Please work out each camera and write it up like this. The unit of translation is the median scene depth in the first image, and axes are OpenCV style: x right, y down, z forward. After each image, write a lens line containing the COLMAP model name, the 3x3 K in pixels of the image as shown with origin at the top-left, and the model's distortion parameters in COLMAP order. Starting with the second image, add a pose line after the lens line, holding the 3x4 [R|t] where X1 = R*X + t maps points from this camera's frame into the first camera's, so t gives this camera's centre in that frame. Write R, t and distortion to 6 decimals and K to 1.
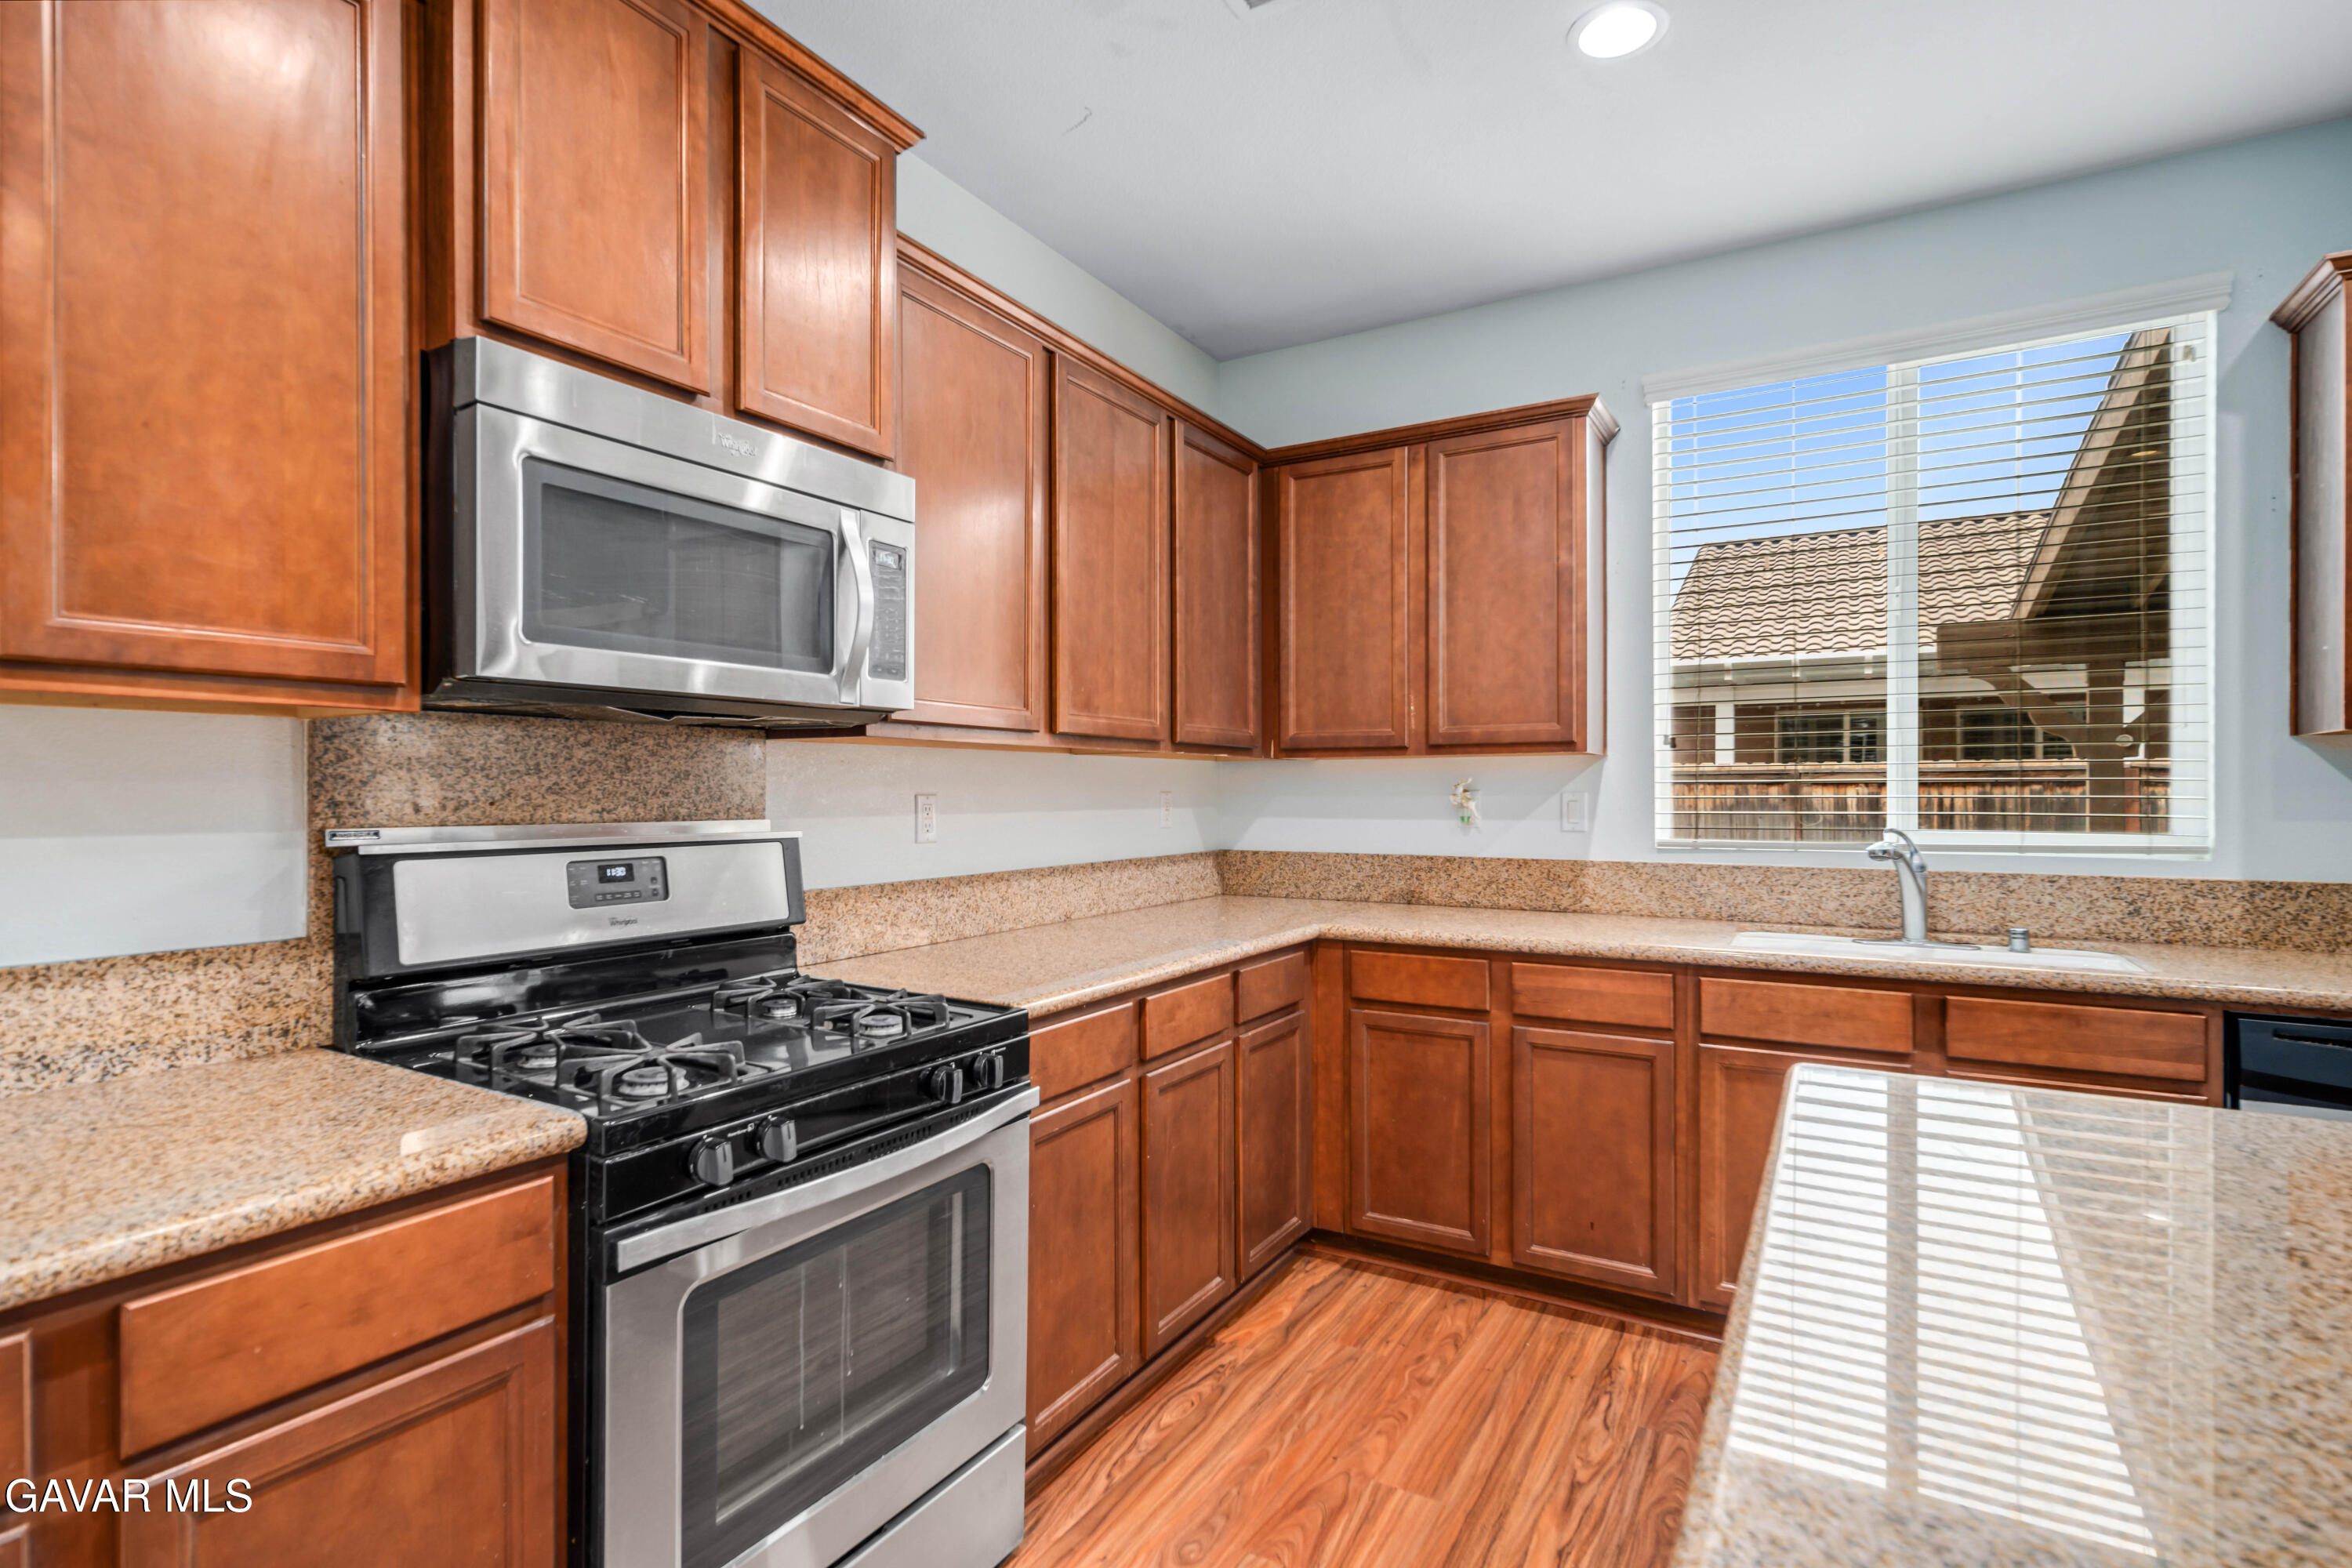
lens RADIAL K [[1138.3, 0, 1161.9], [0, 1138.3, 788.3], [0, 0, 1]] dist [0.005649, -0.002199]
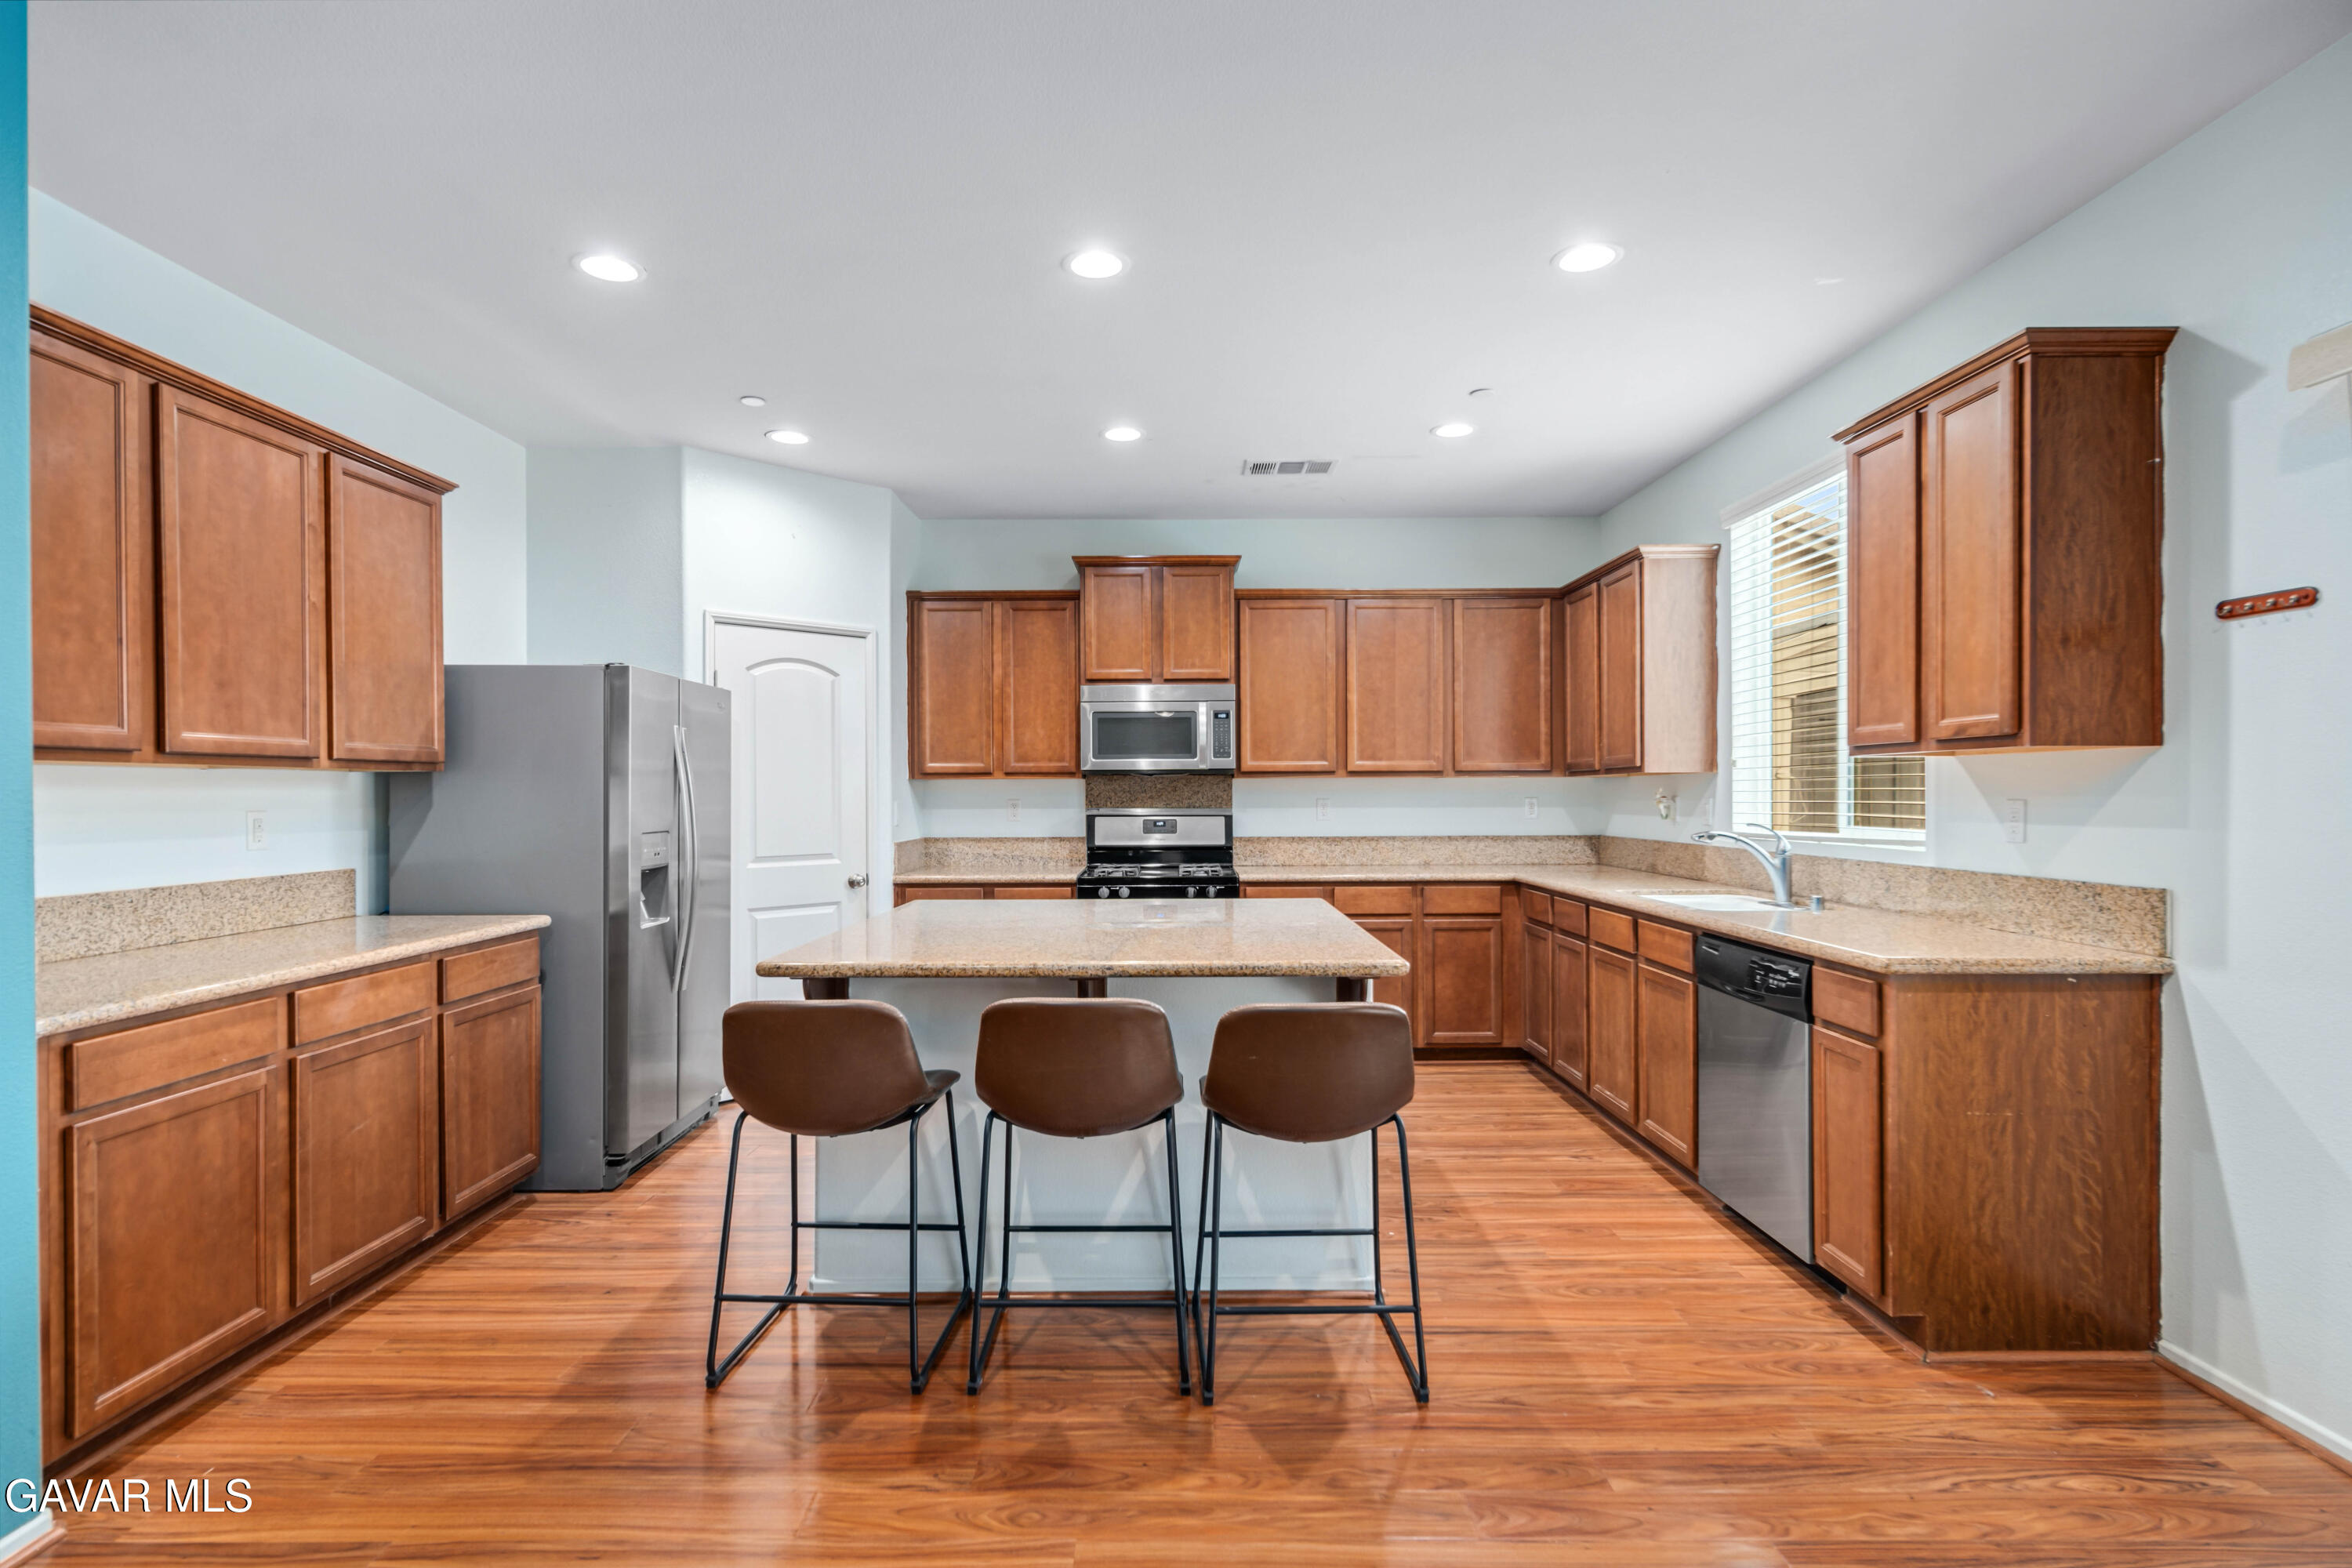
lens RADIAL K [[1138.3, 0, 1160.2], [0, 1138.3, 795.3], [0, 0, 1]] dist [0.005649, -0.002199]
pose [[0.502791, -0.001042, -0.864407, 1.311374], [0.004765, 0.999987, 0.001566, -0.005778], [0.864395, -0.004906, 0.502790, -0.339743]]
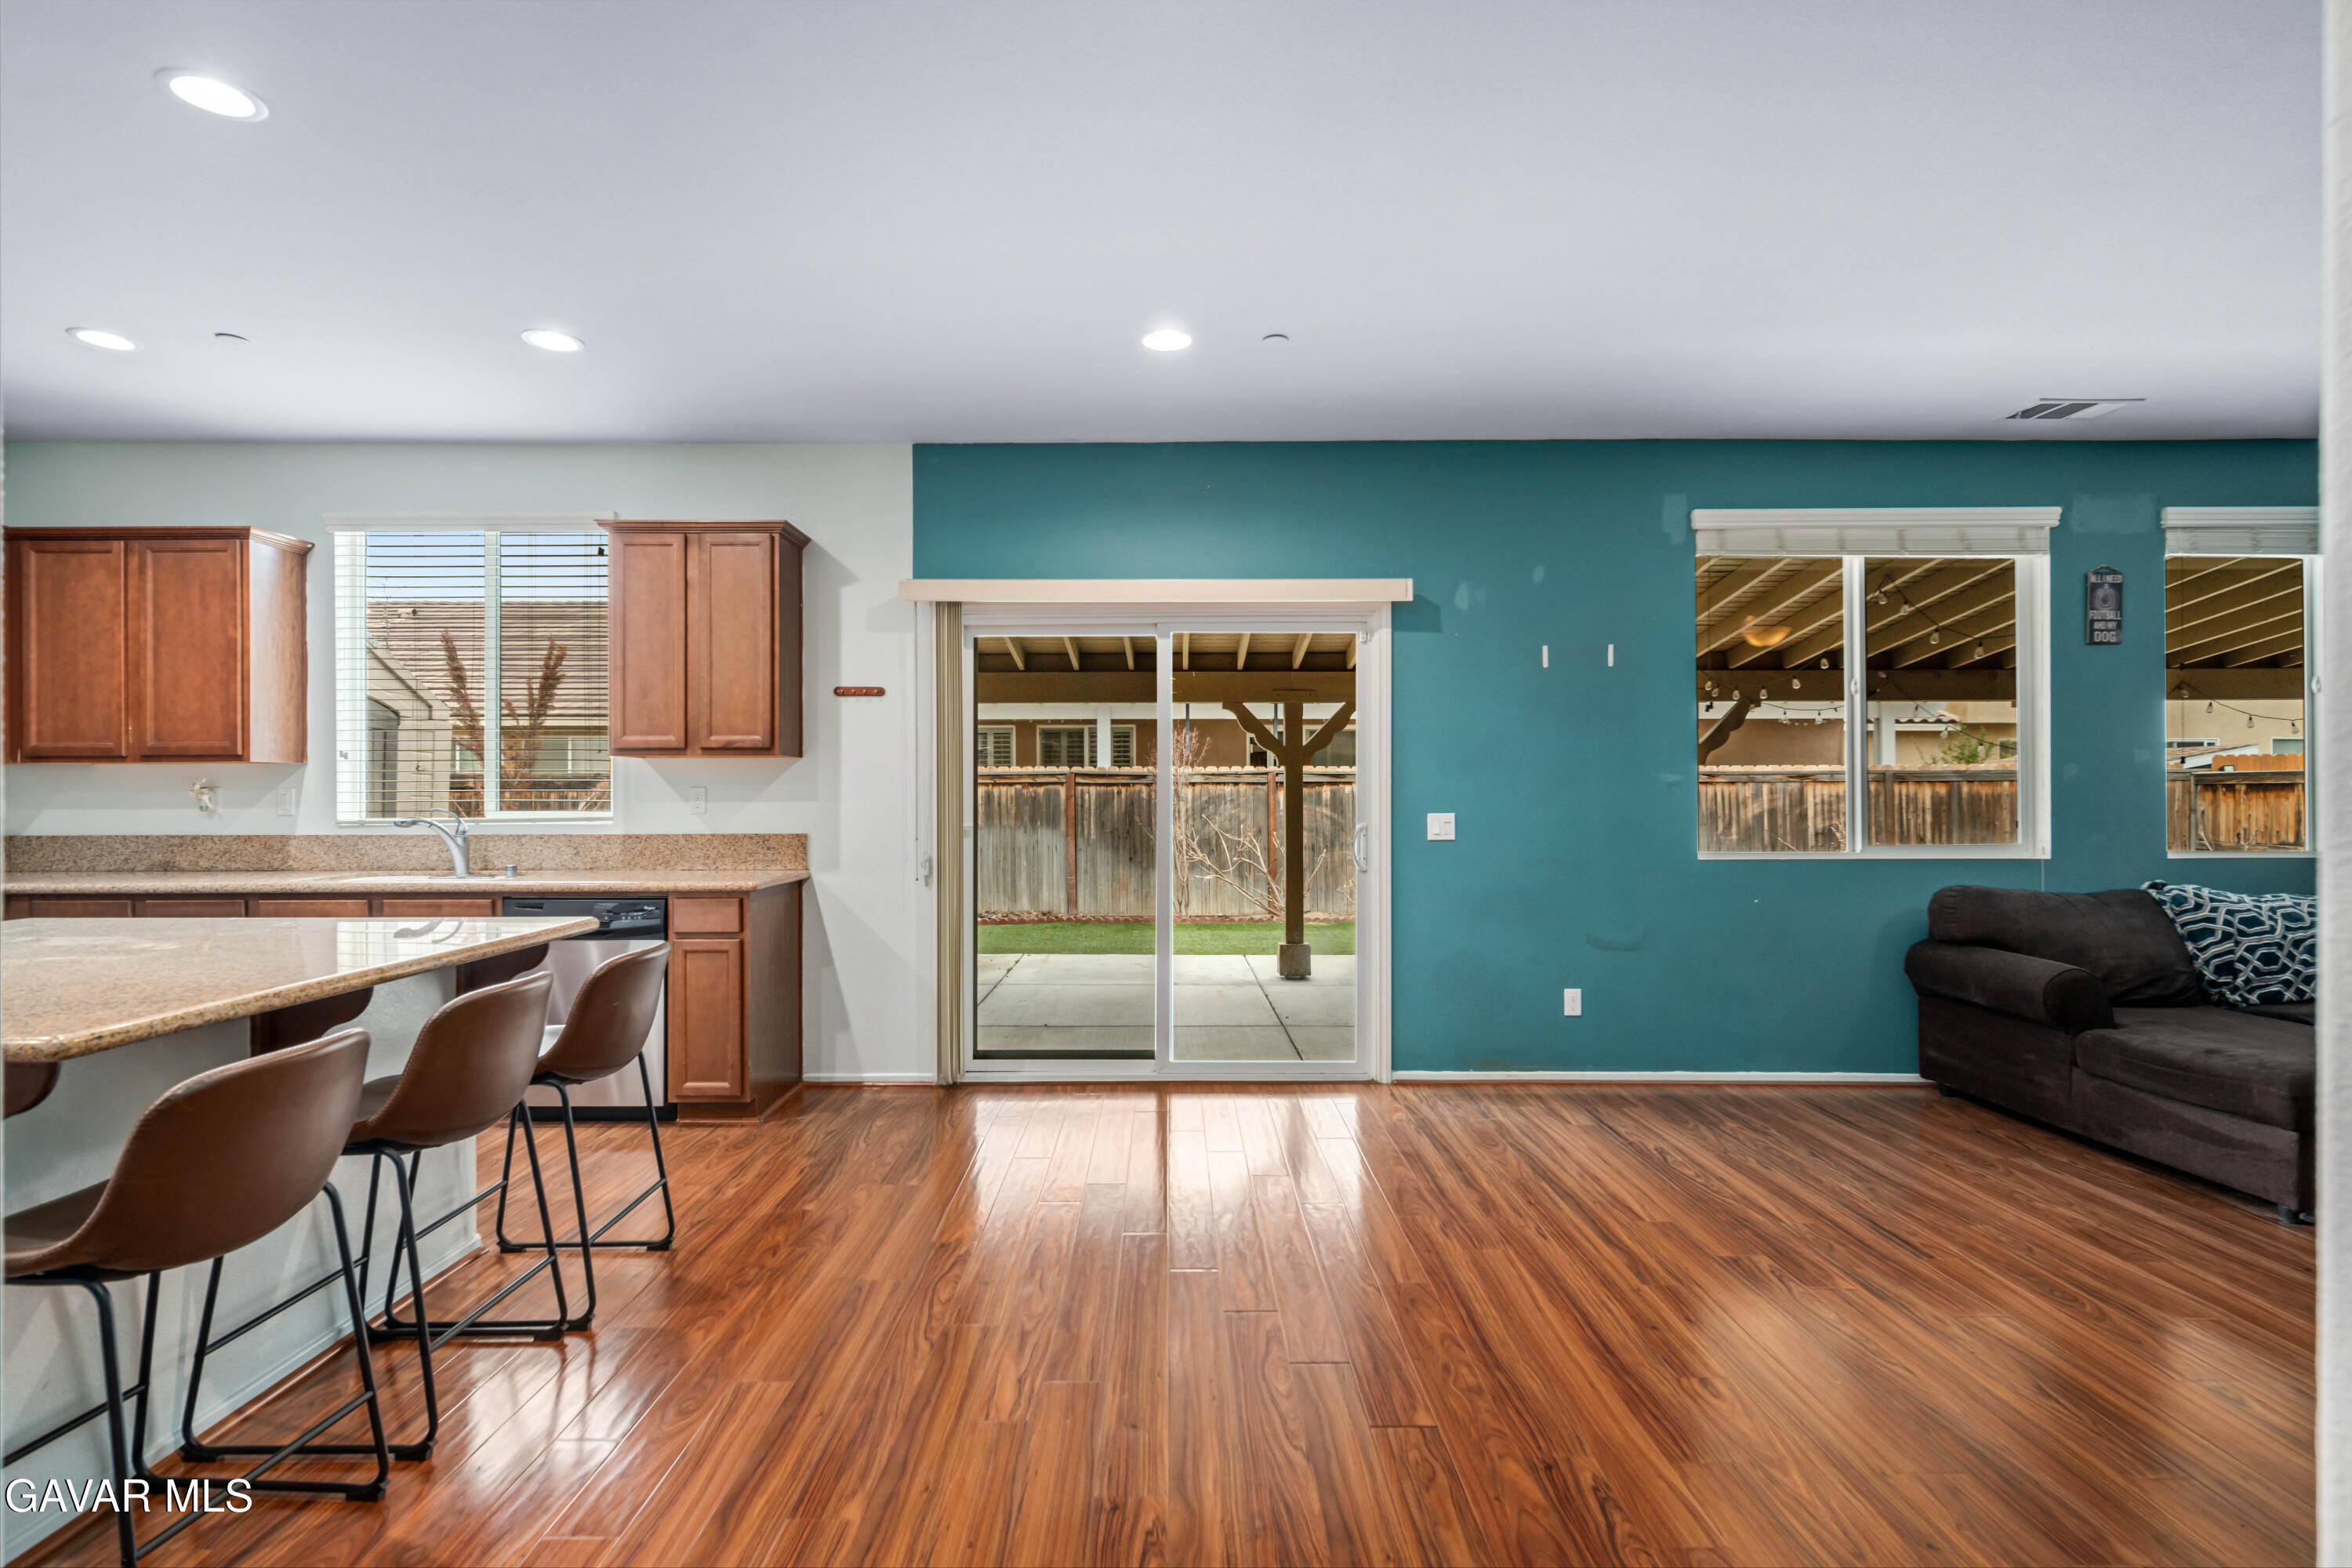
lens RADIAL K [[1116.6, 0, 1177.0], [0, 1116.6, 783.9], [0, 0, 1]] dist [0.000946, 0.000381]
pose [[0.856301, 0.000638, 0.516477, 0.624047], [0.001834, 0.999989, -0.004277, 0.005991], [-0.516474, 0.004610, 0.856291, -0.853107]]
